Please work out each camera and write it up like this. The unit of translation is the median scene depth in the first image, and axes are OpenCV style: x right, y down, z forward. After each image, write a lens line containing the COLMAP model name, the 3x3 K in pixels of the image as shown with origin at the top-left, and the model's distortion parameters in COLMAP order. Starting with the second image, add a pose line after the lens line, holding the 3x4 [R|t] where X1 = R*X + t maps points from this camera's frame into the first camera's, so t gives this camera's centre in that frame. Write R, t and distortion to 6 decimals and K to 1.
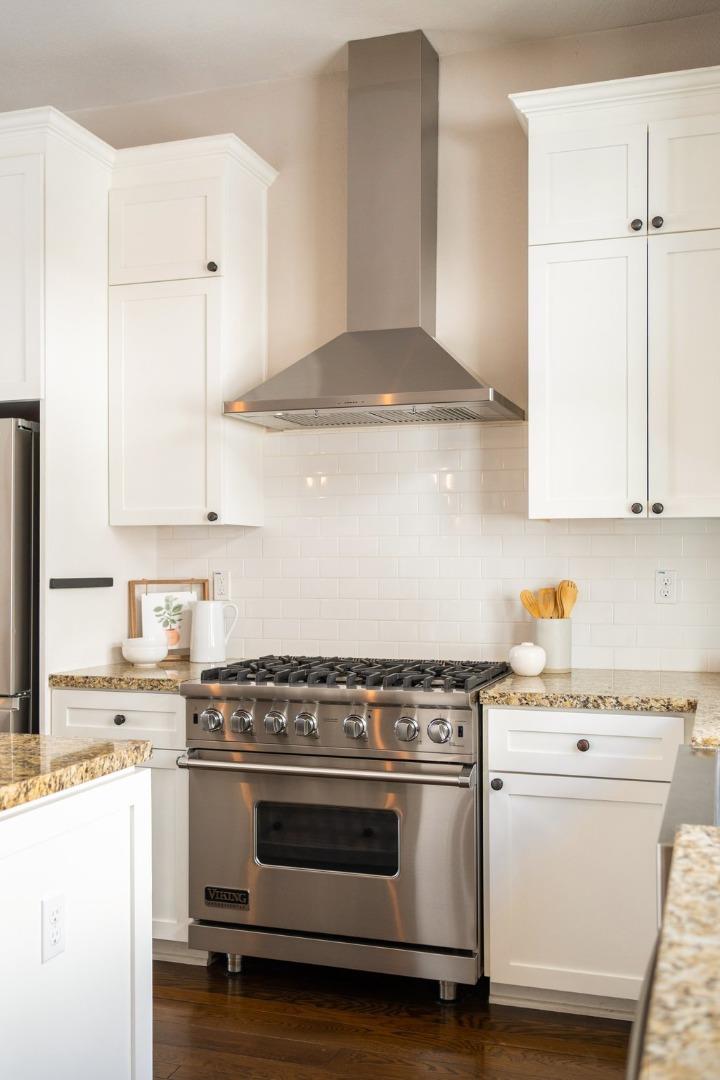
lens RADIAL K [[1101.8, 0, 353.0], [0, 1101.8, 560.7], [0, 0, 1]] dist [0.008199, -0.001930]
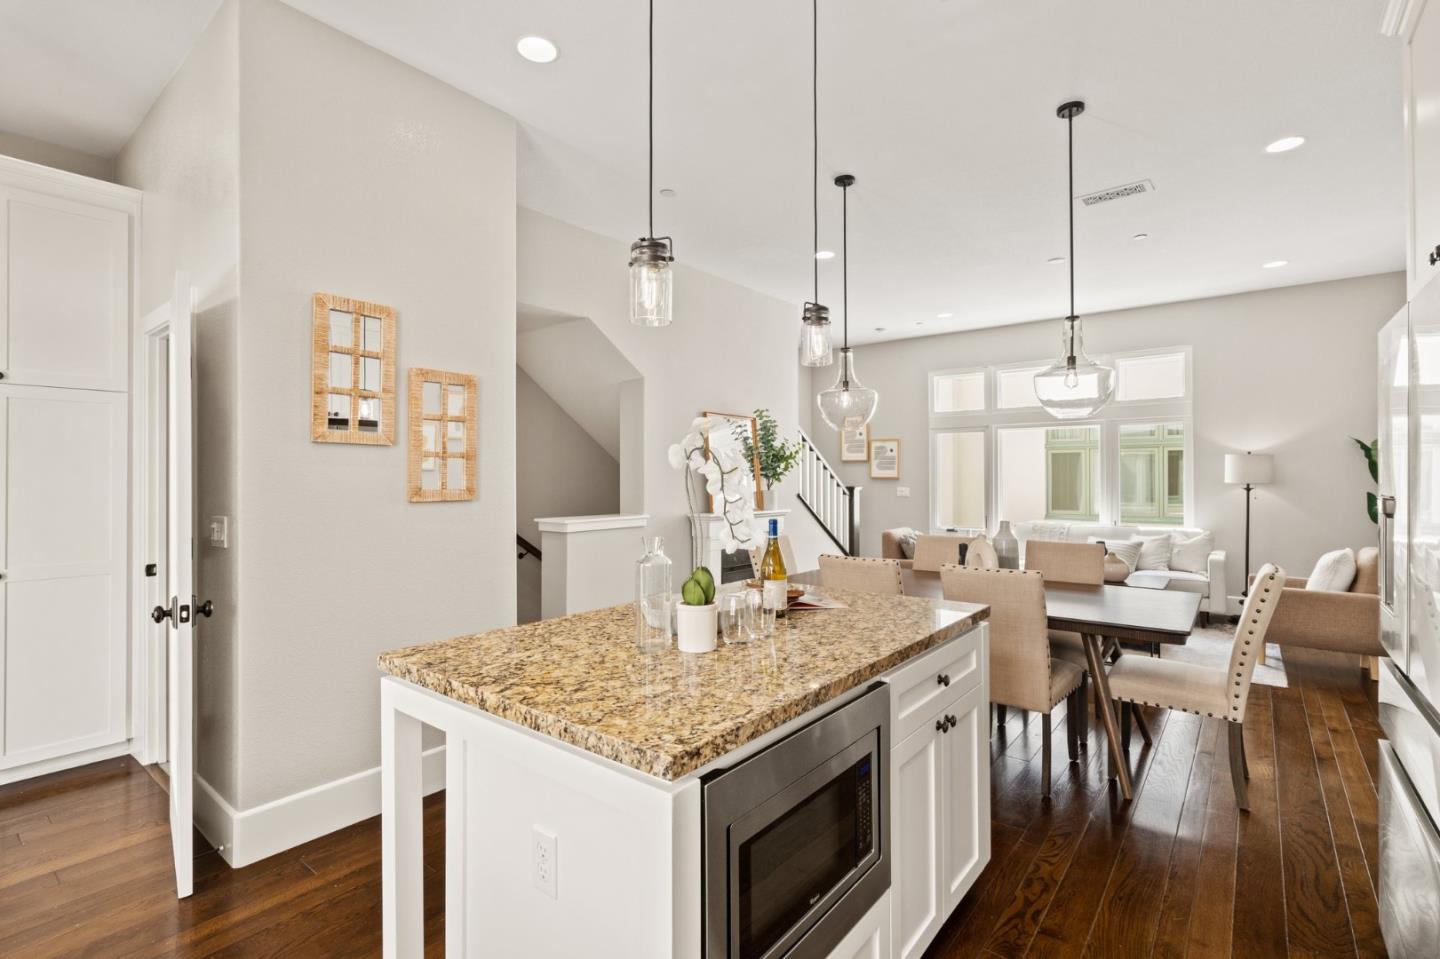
lens RADIAL K [[664.9, 0, 720.0], [0, 664.9, 479.5], [0, 0, 1]] dist [-0.000760, 0.000053]
pose [[-0.340349, 0.005840, -0.940281, 0.150276], [0.004088, 0.999980, 0.004731, -0.015925], [0.940290, -0.002234, -0.340366, 0.803931]]
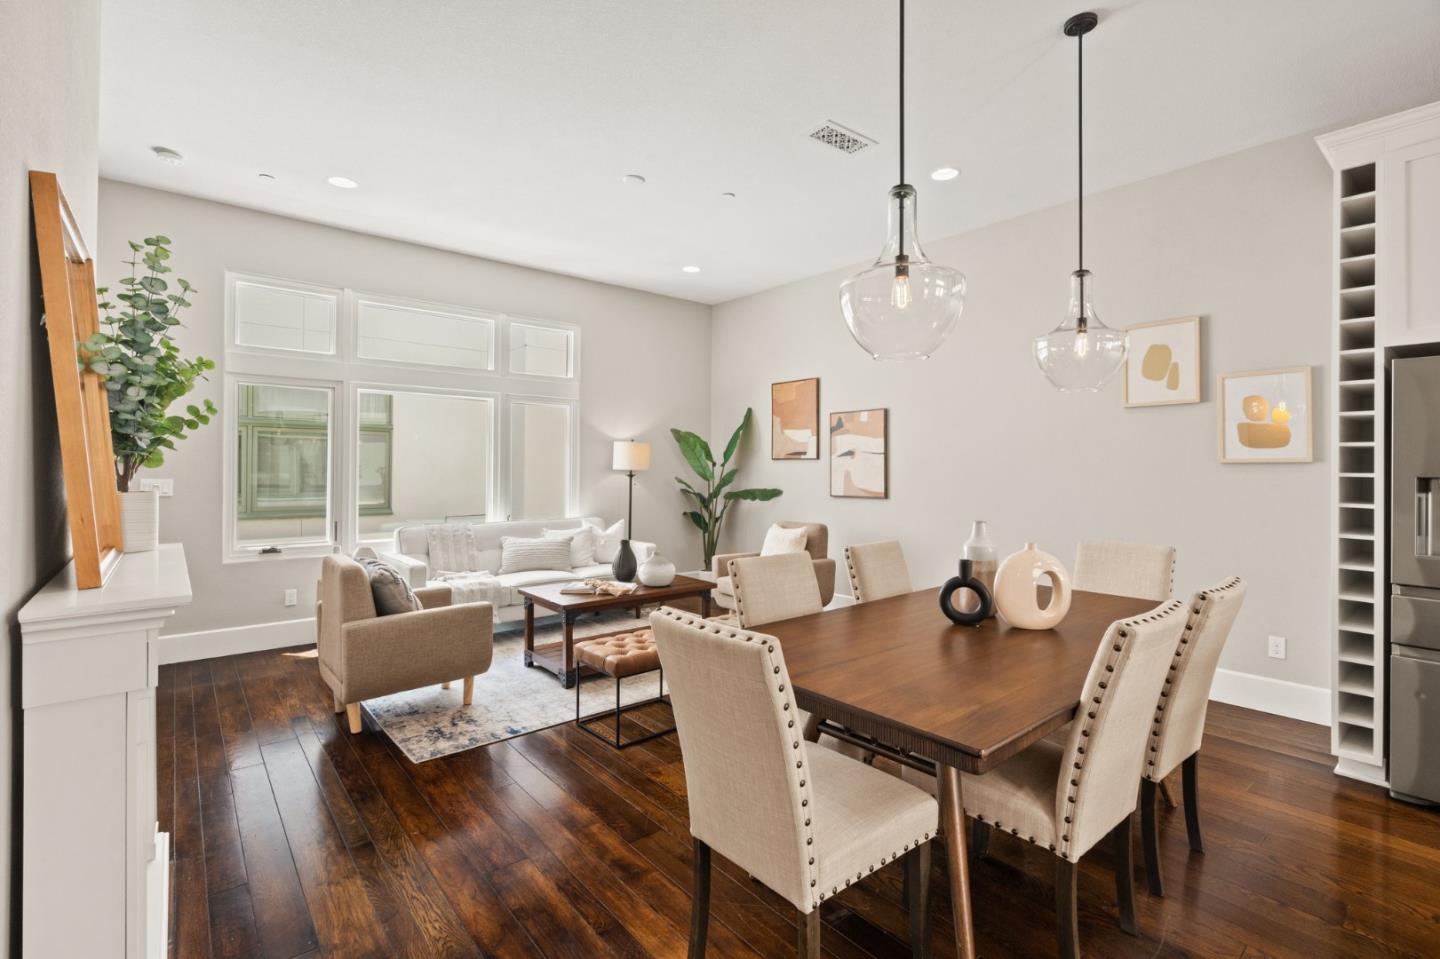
lens RADIAL K [[659.3, 0, 721.6], [0, 659.3, 466.0], [0, 0, 1]] dist [-0.000046, 0.000655]
pose [[0.853081, 0.006861, -0.521733, -0.866000], [-0.008172, 0.999967, -0.000212, -0.003947], [0.521714, 0.004444, 0.853109, 0.062861]]
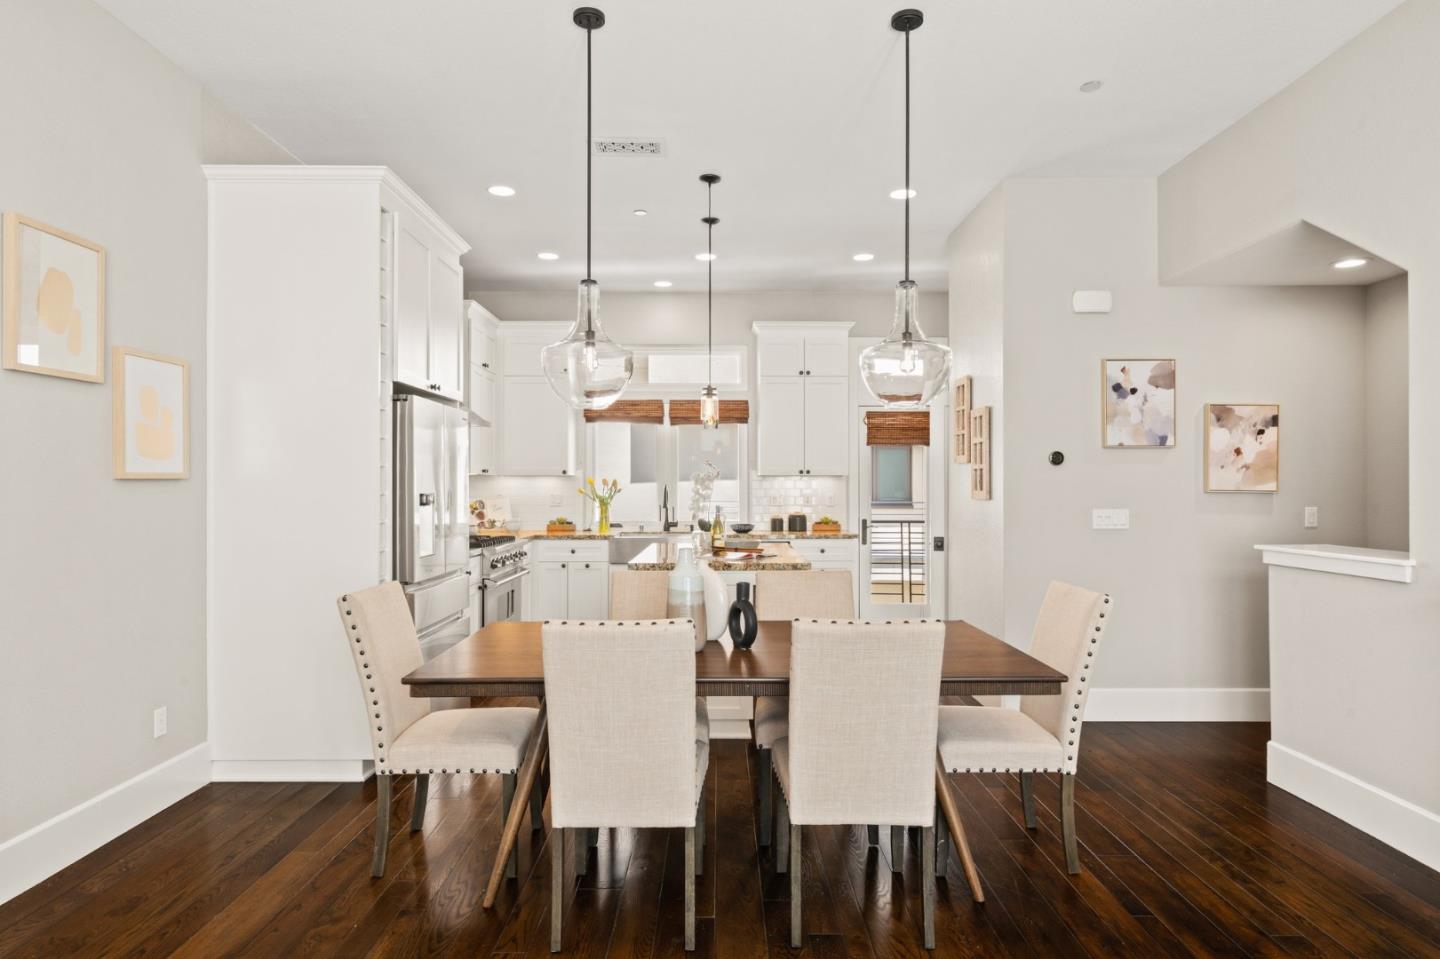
lens RADIAL K [[828.2, 0, 723.7], [0, 828.2, 471.1], [0, 0, 1]] dist [0.002883, 0.001177]
pose [[-0.325434, 0.018537, 0.945383, -1.822619], [-0.001121, 0.999800, -0.019990, -0.007558], [-0.945564, -0.007565, -0.325348, 1.102737]]
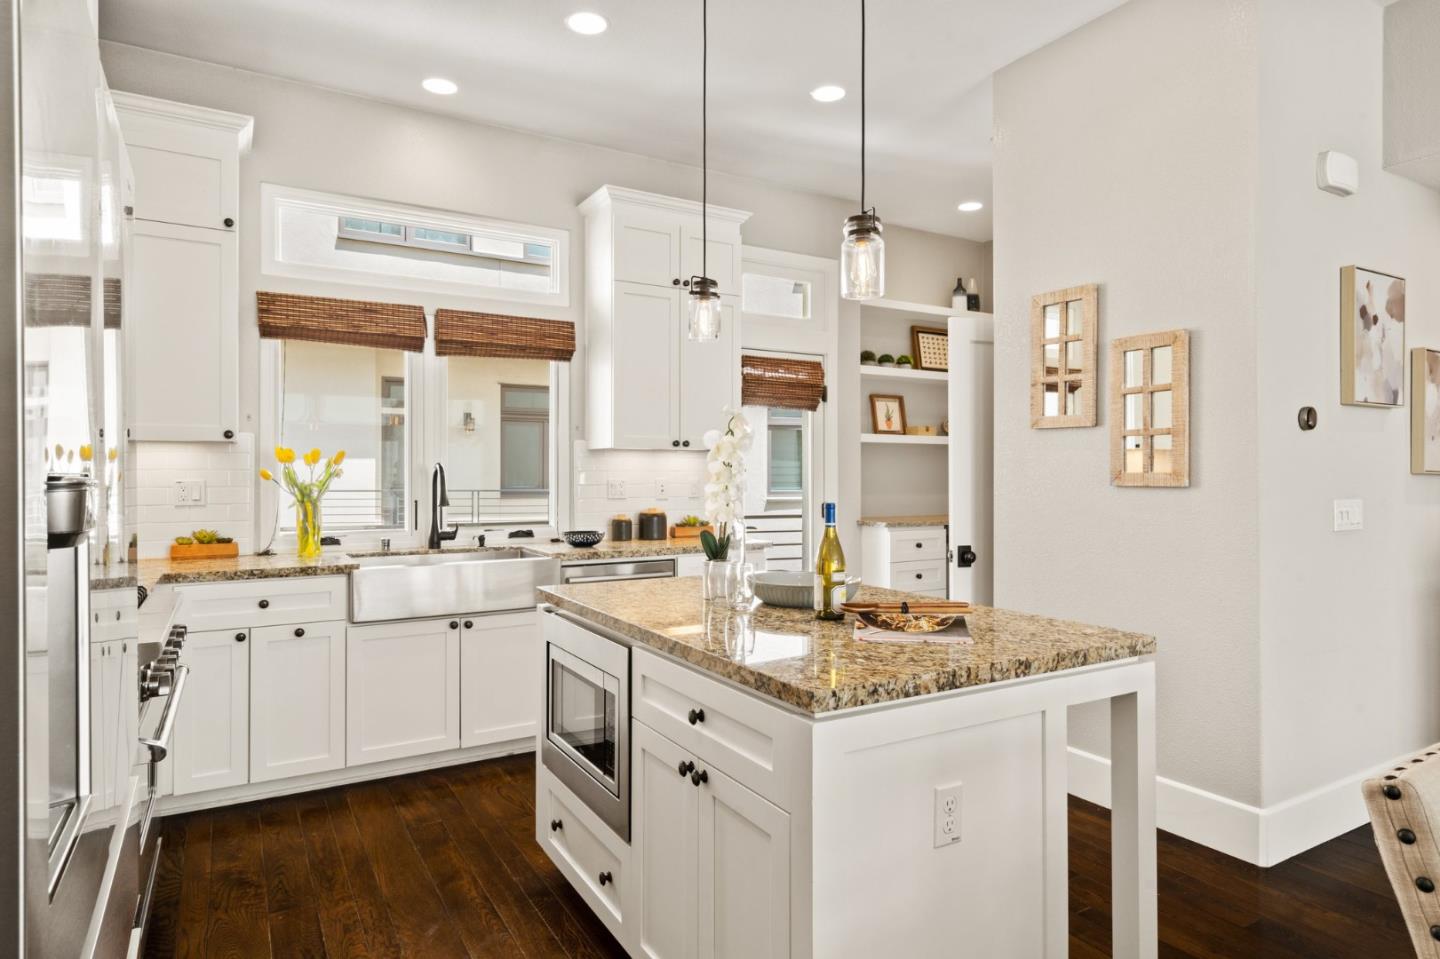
lens RADIAL K [[828.2, 0, 723.7], [0, 828.2, 471.1], [0, 0, 1]] dist [0.002883, 0.001177]
pose [[-0.757771, 0.002019, 0.652518, -0.783074], [-0.000891, 0.999991, -0.004129, 0.000942], [-0.652520, -0.003710, -0.757762, 1.164886]]
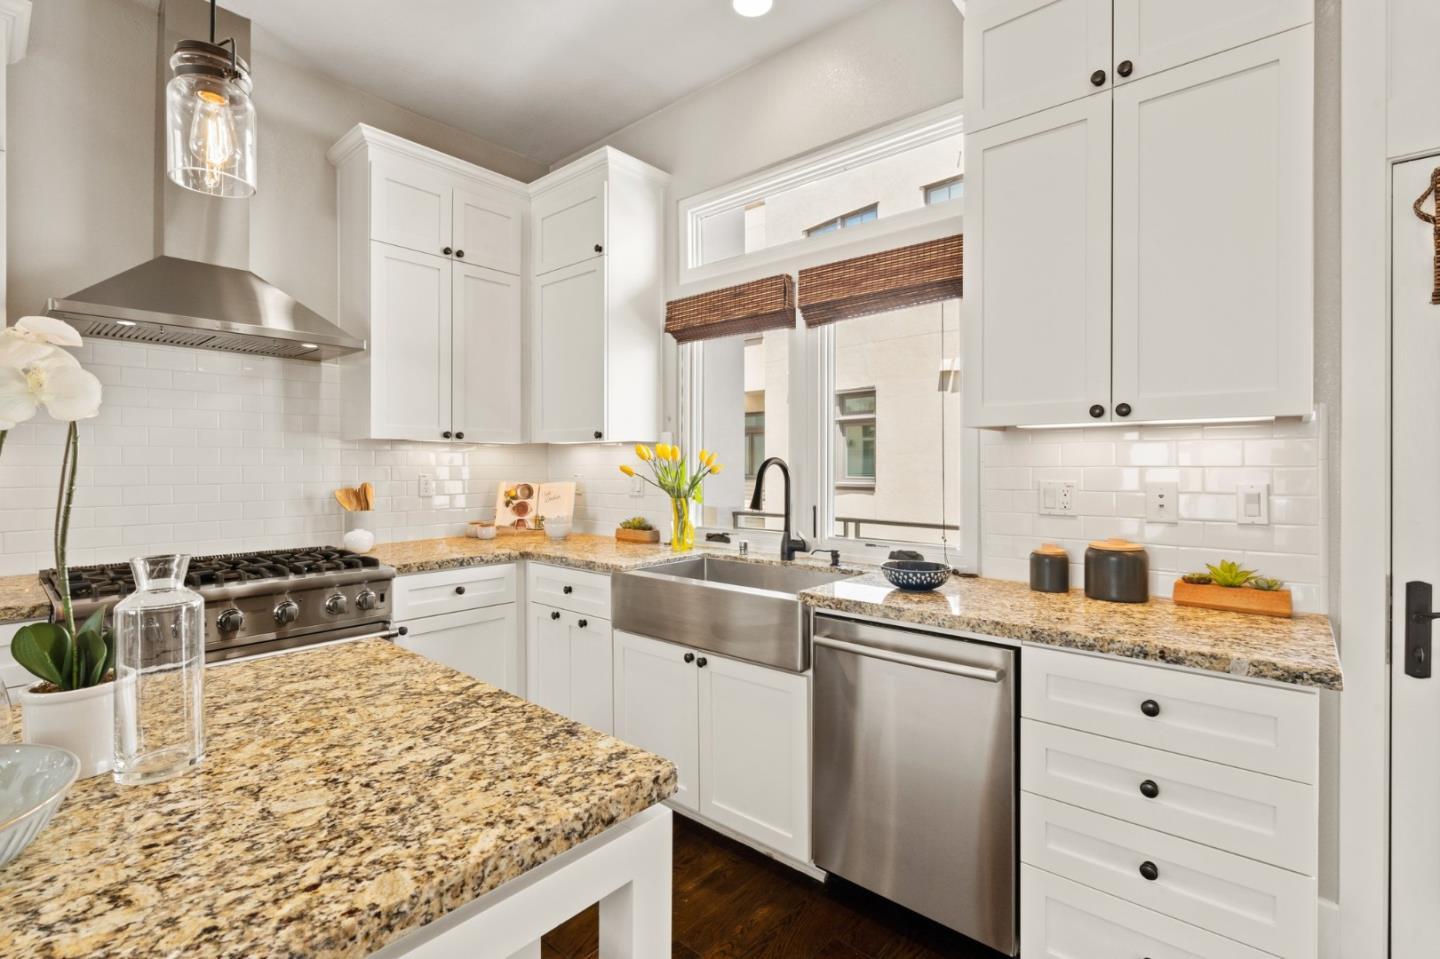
lens RADIAL K [[659.3, 0, 721.6], [0, 659.3, 466.0], [0, 0, 1]] dist [-0.000046, 0.000655]
pose [[0.380172, -0.000427, 0.924916, -0.449038], [-0.002187, 0.999997, 0.001360, -0.006000], [-0.924913, -0.002540, 0.380170, 0.293492]]
